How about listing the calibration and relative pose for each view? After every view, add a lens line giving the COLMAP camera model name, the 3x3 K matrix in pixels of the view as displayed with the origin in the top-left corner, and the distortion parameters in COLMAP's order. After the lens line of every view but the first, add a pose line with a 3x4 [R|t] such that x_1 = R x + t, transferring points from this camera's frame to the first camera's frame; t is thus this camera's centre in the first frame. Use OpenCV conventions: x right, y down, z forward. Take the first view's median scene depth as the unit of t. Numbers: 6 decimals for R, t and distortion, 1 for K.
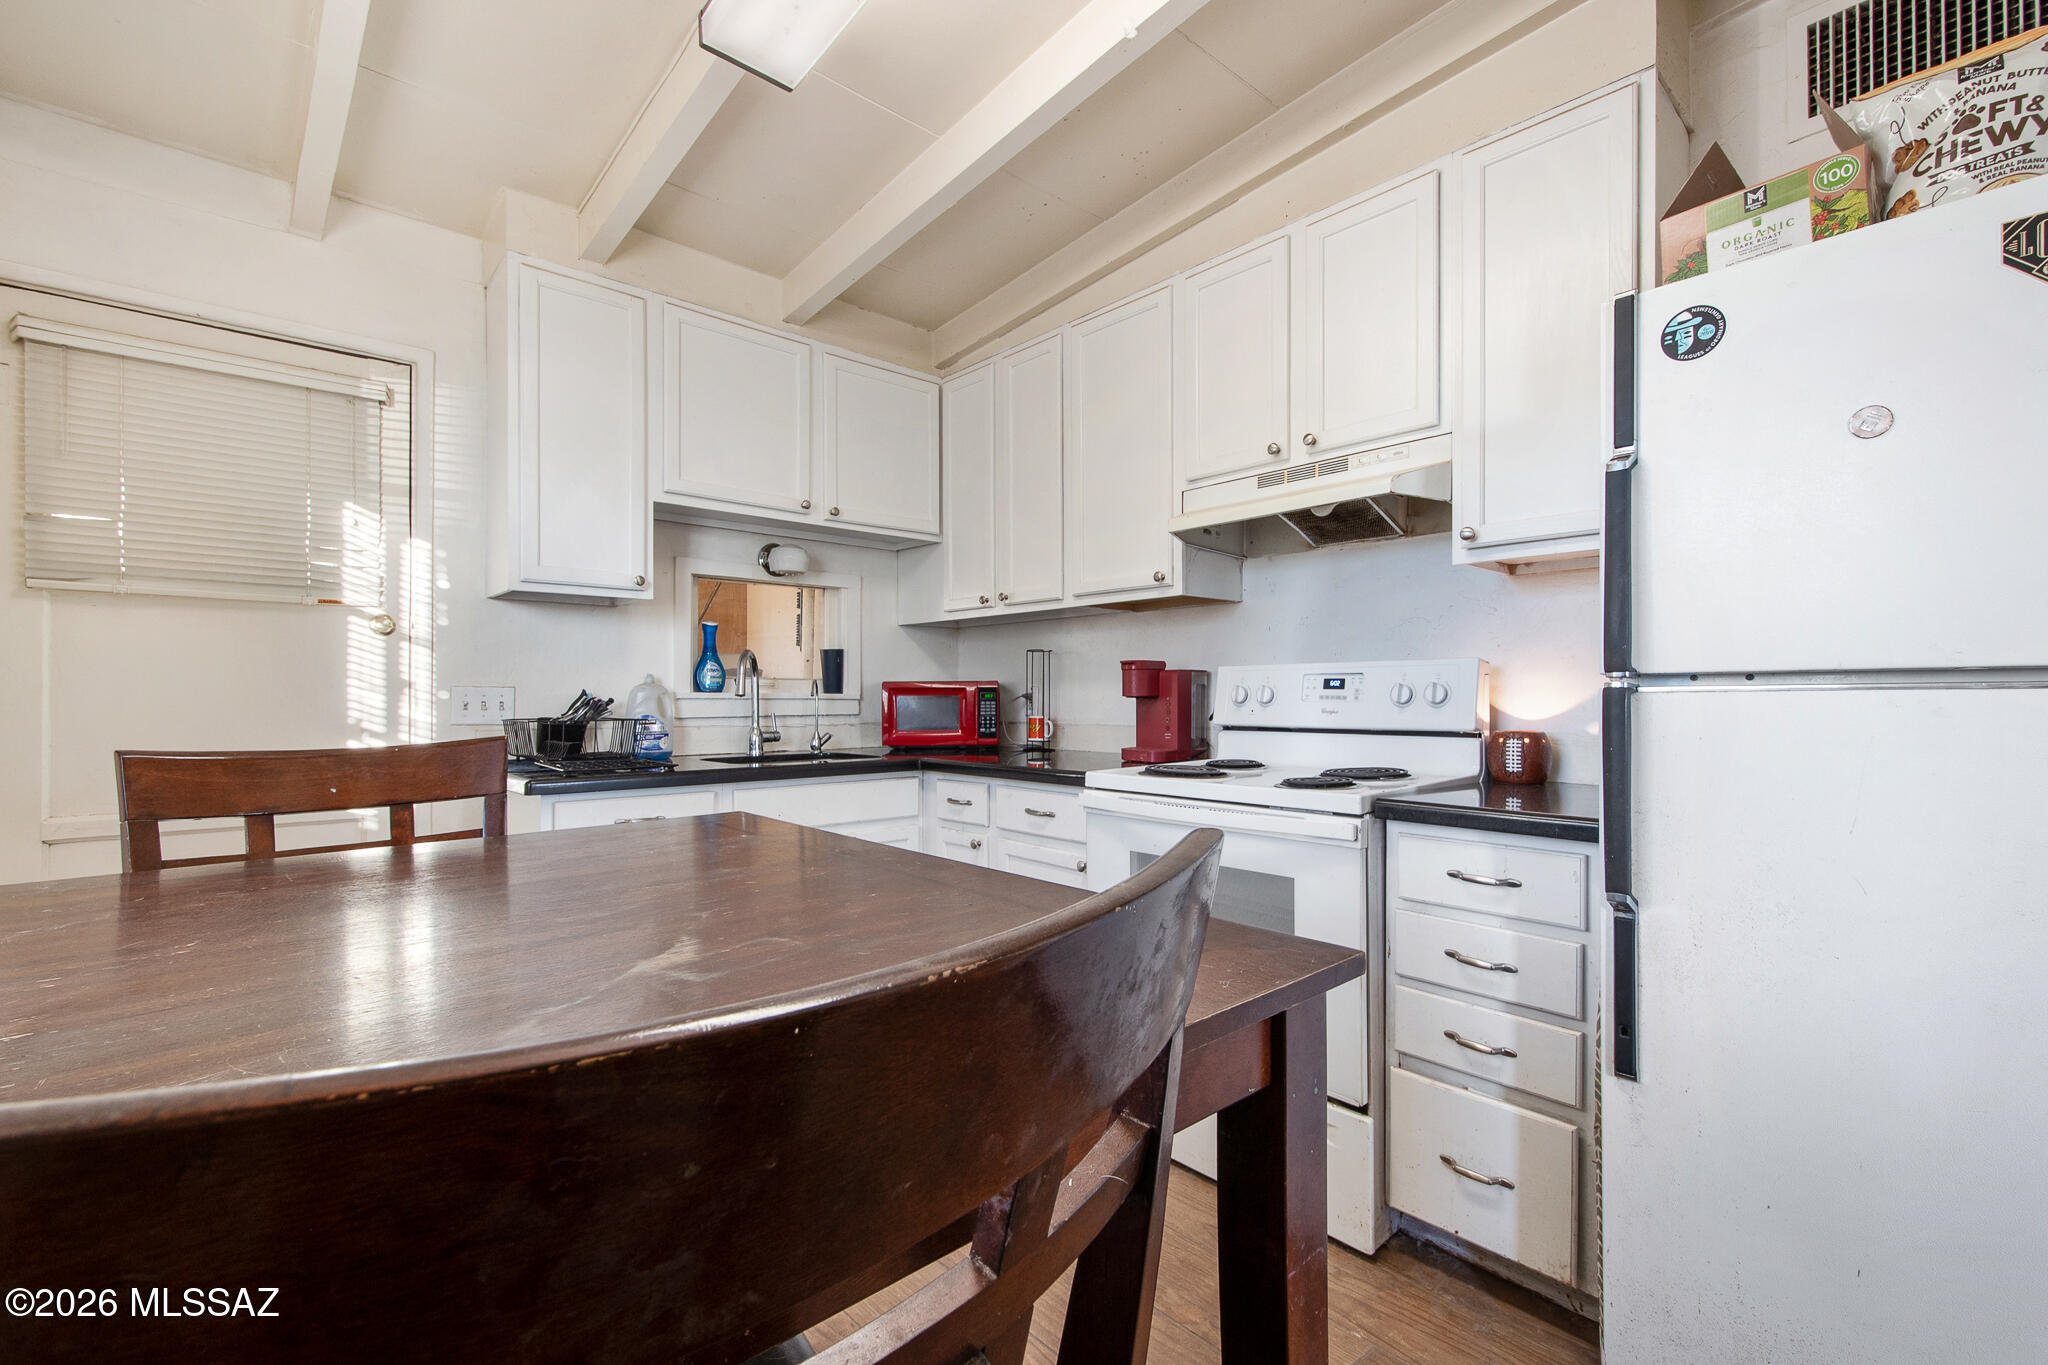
lens RADIAL K [[905.6, 0, 1030.5], [0, 905.6, 696.4], [0, 0, 1]] dist [0.009252, -0.000949]
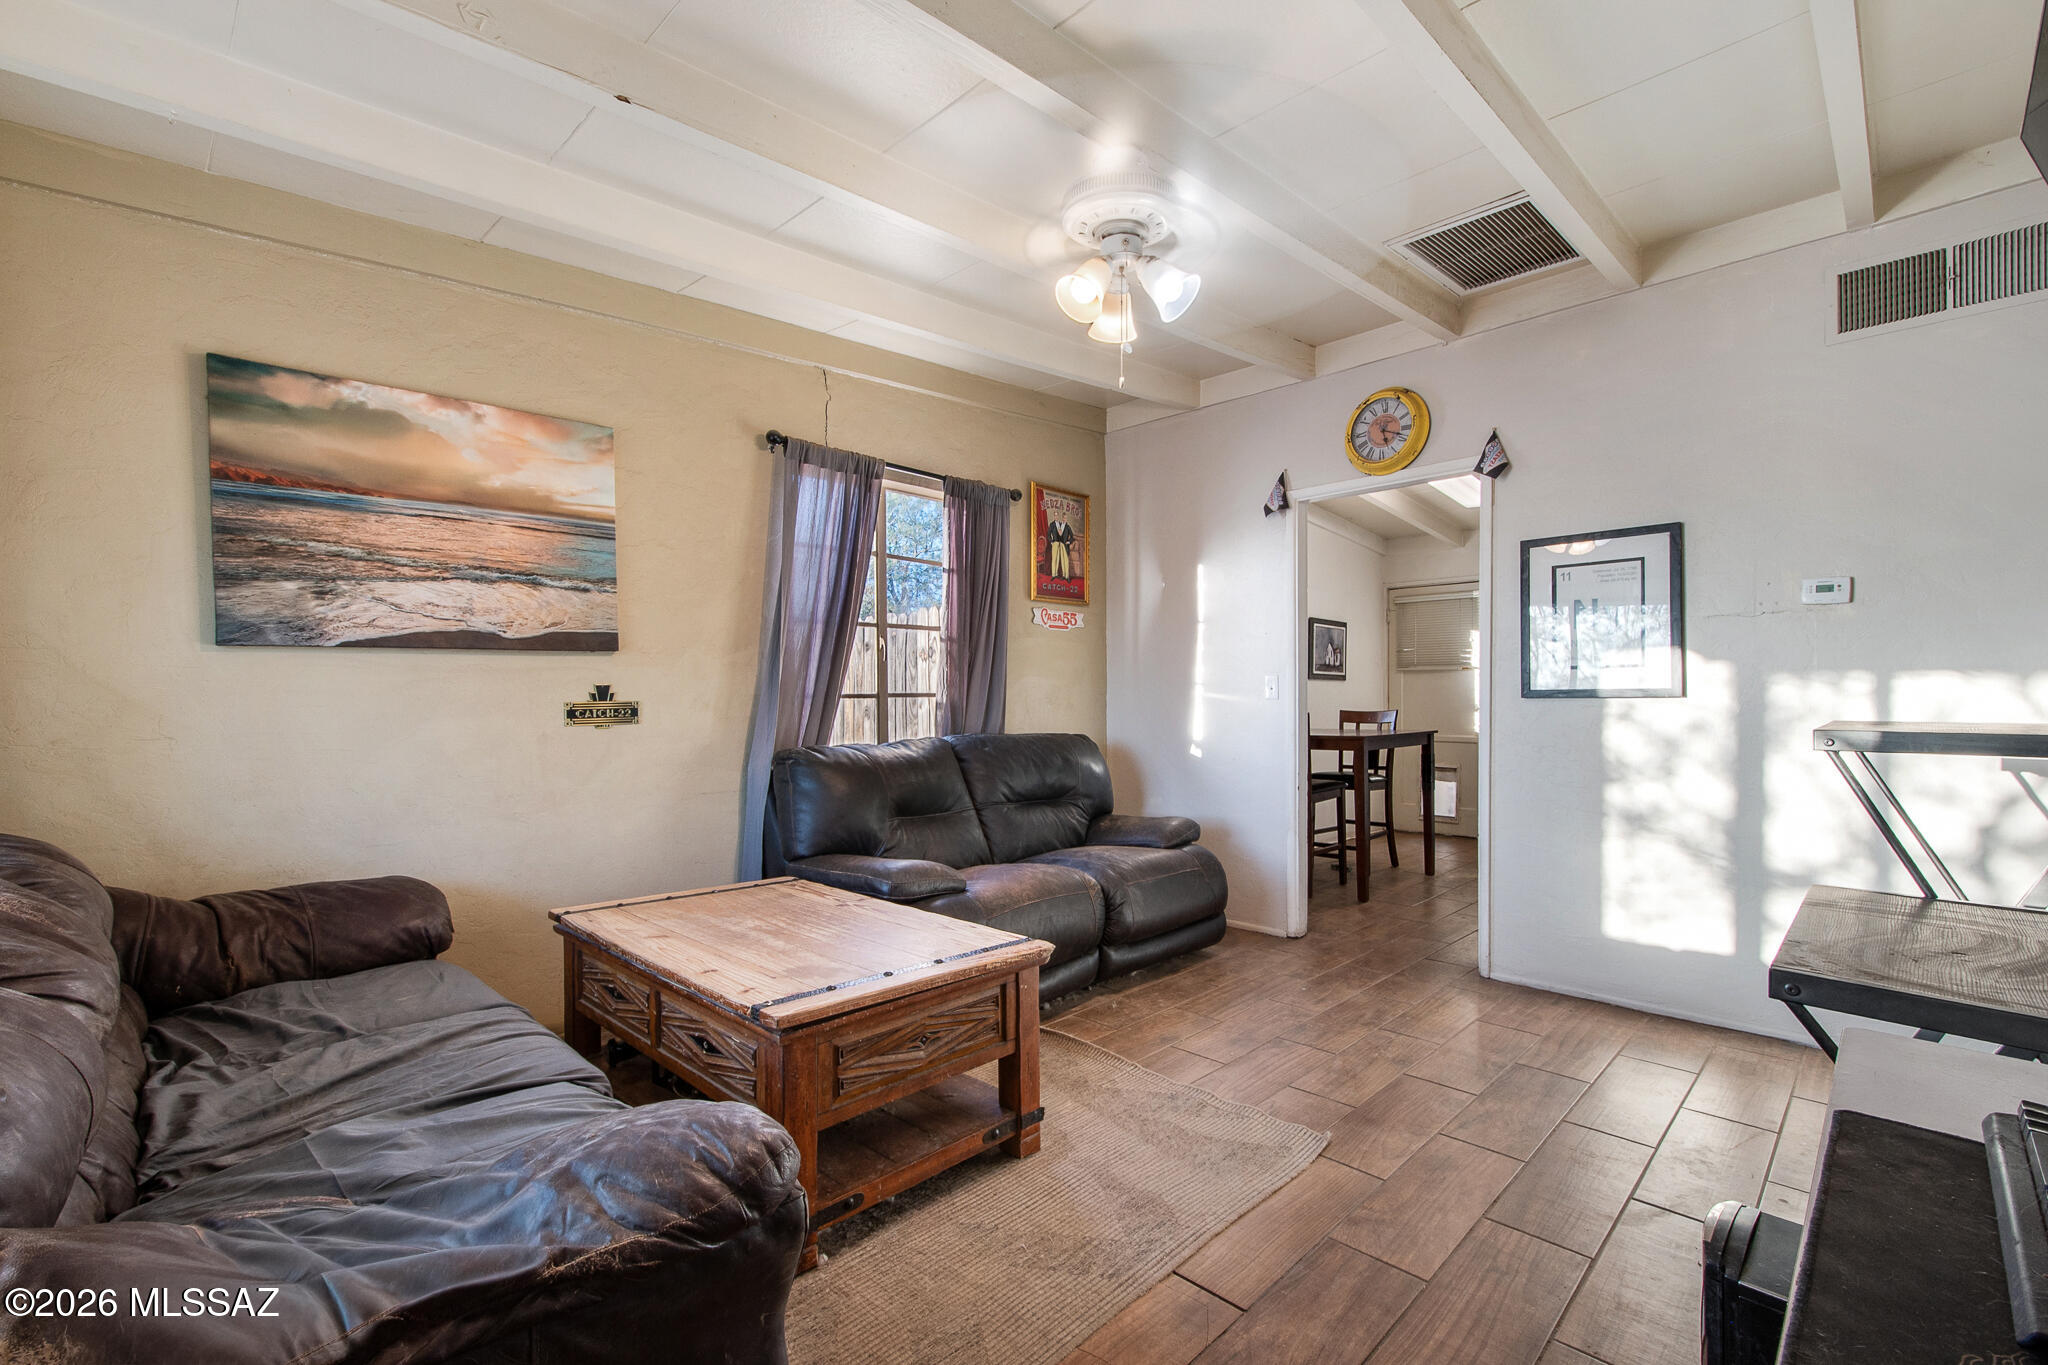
lens RADIAL K [[905.6, 0, 1023.9], [0, 905.6, 697.5], [0, 0, 1]] dist [0.009252, -0.000949]
pose [[0.057763, 0.001914, -0.998329, 1.887443], [0.000936, 0.999998, 0.001971, -0.013832], [0.998330, -0.001048, 0.057761, -0.546988]]
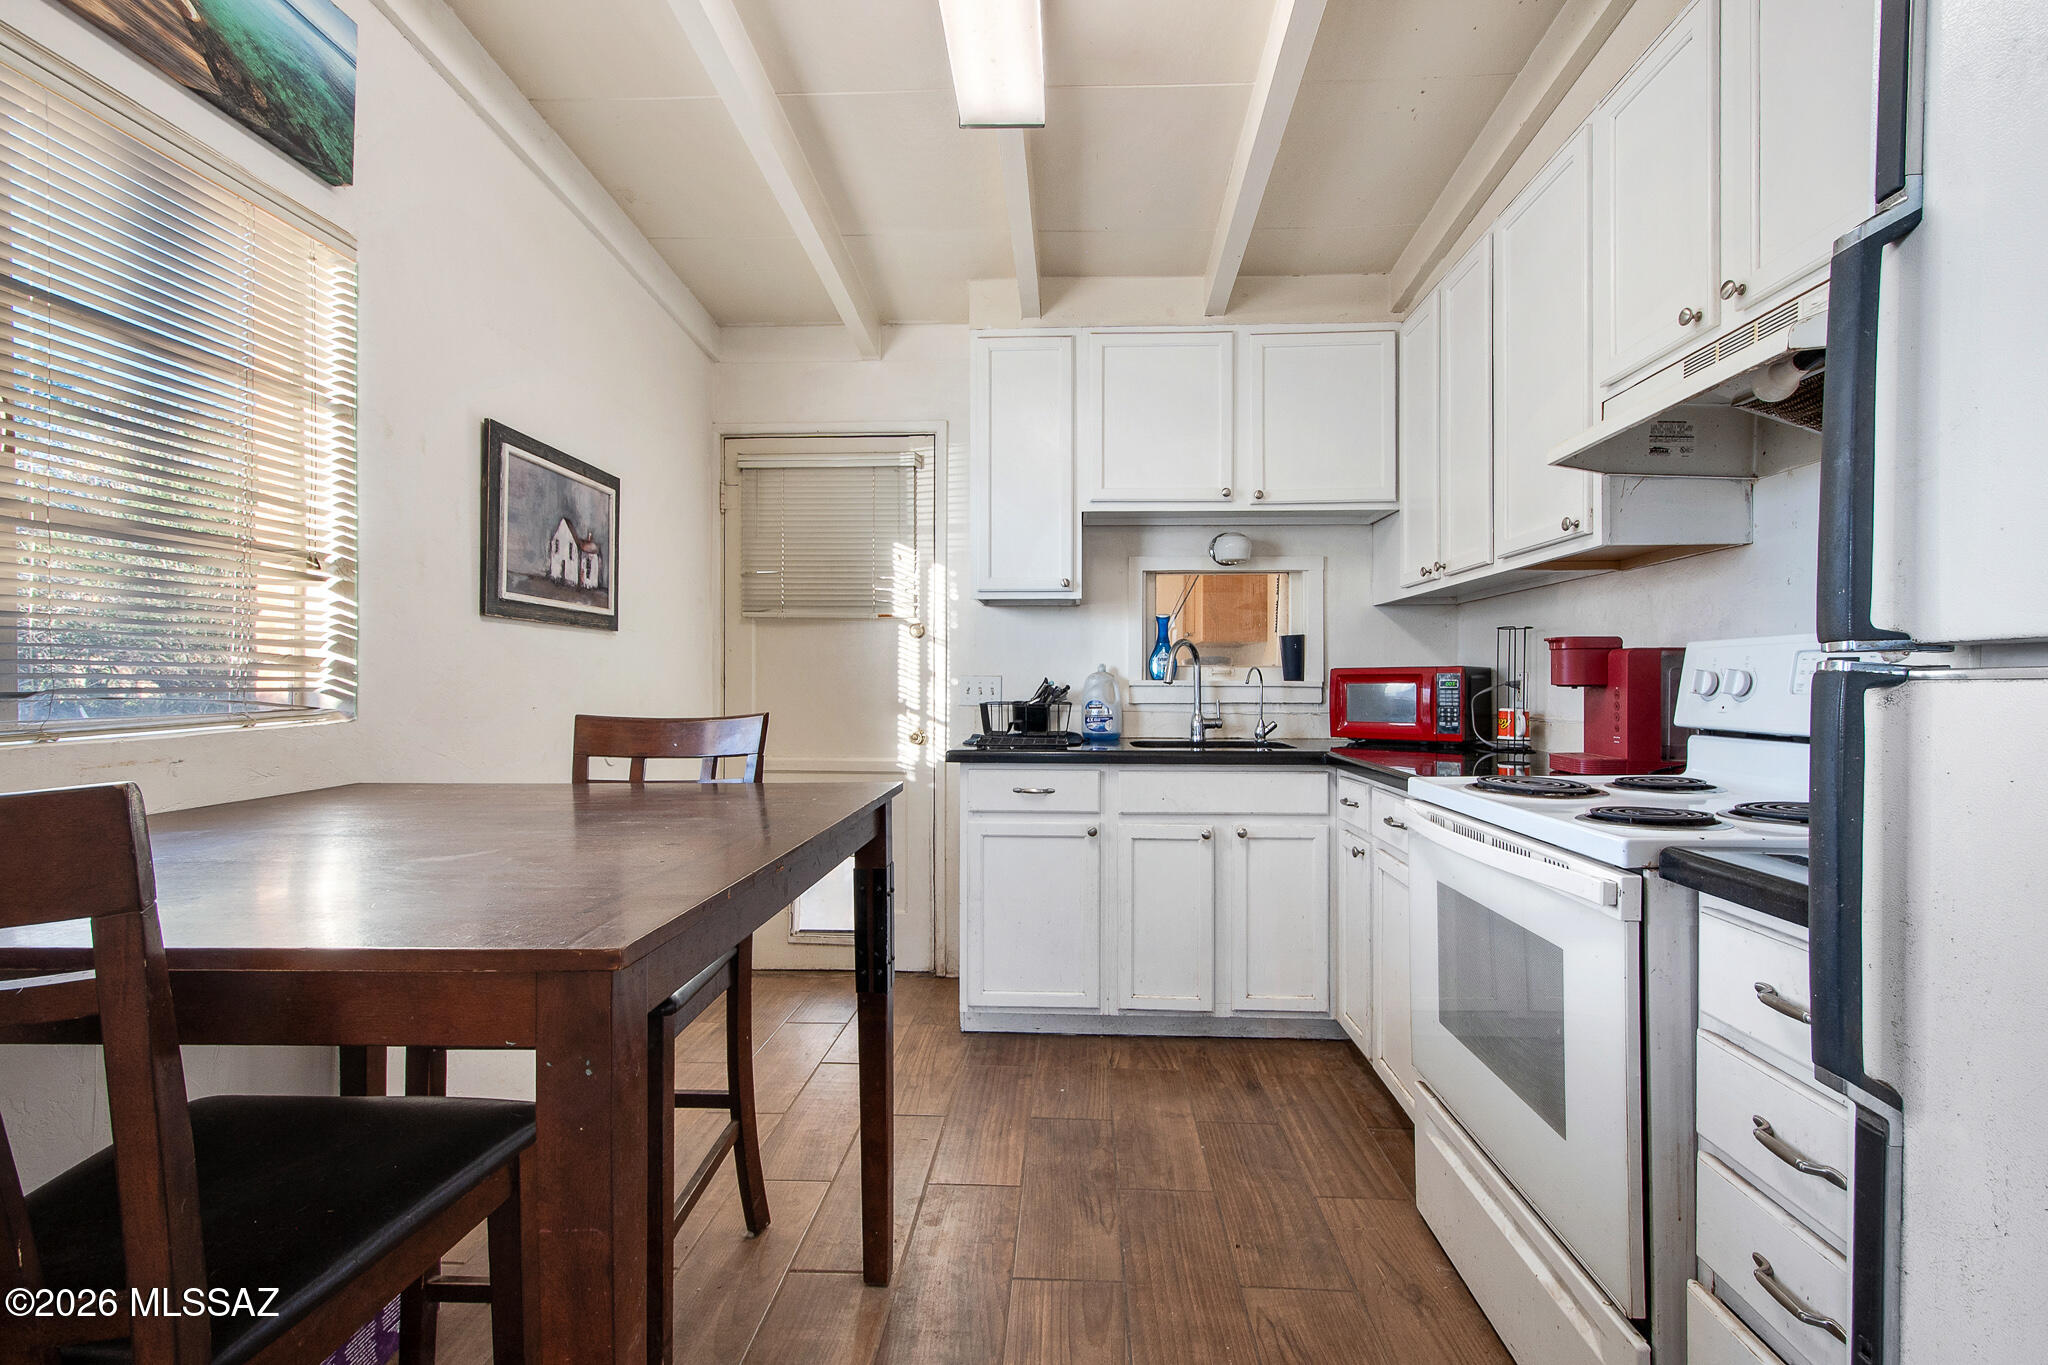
lens RADIAL K [[905.6, 0, 1035.7], [0, 905.6, 685.1], [0, 0, 1]] dist [0.009252, -0.000949]
pose [[0.709034, 0.003133, -0.705167, 0.342296], [-0.001440, 0.999994, 0.002995, -0.001594], [0.705173, -0.001108, 0.709035, 0.156533]]
